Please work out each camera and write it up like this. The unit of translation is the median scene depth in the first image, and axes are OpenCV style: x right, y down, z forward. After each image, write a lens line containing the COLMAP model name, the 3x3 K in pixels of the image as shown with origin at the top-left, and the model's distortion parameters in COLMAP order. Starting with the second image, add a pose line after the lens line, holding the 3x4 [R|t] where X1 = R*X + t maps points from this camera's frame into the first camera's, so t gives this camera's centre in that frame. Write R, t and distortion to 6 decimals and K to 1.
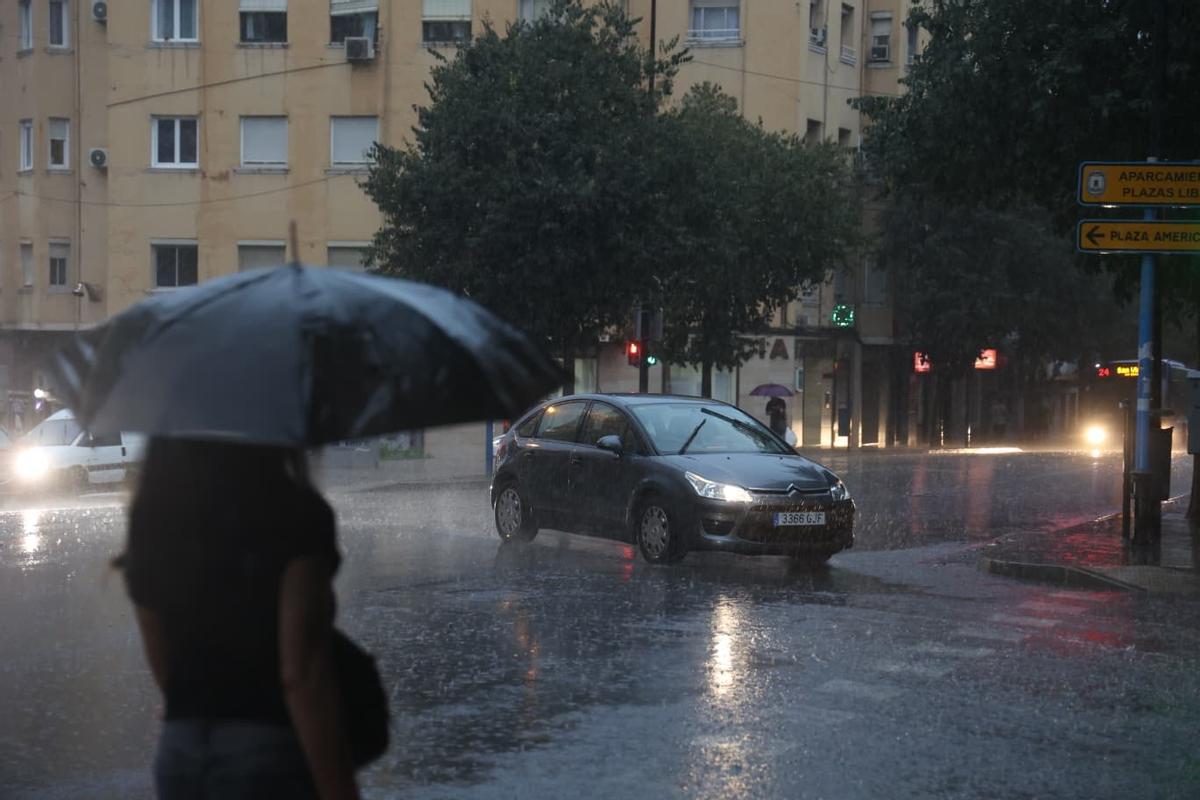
lens RADIAL K [[2724.6, 0, 600.0], [0, 2724.6, 400.0], [0, 0, 1]] dist [0.398051, -0.444785]
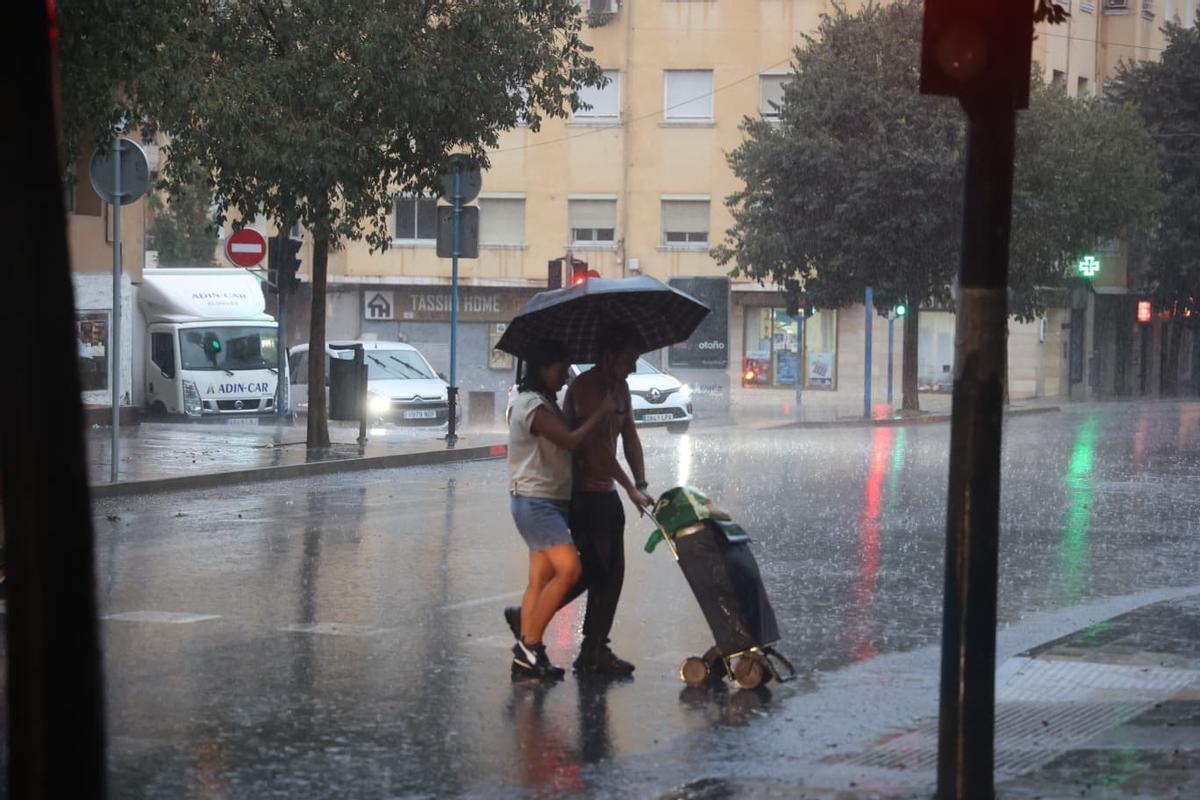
lens RADIAL K [[3191.2, 0, 609.5], [0, 3191.2, 383.7], [0, 0, 1]] dist [0.604813, 0.086768]
pose [[1.000000, -0.000276, 0.000510, -0.085660], [0.000271, 0.999951, 0.009915, 0.000620], [-0.000513, -0.009915, 0.999951, -0.185955]]
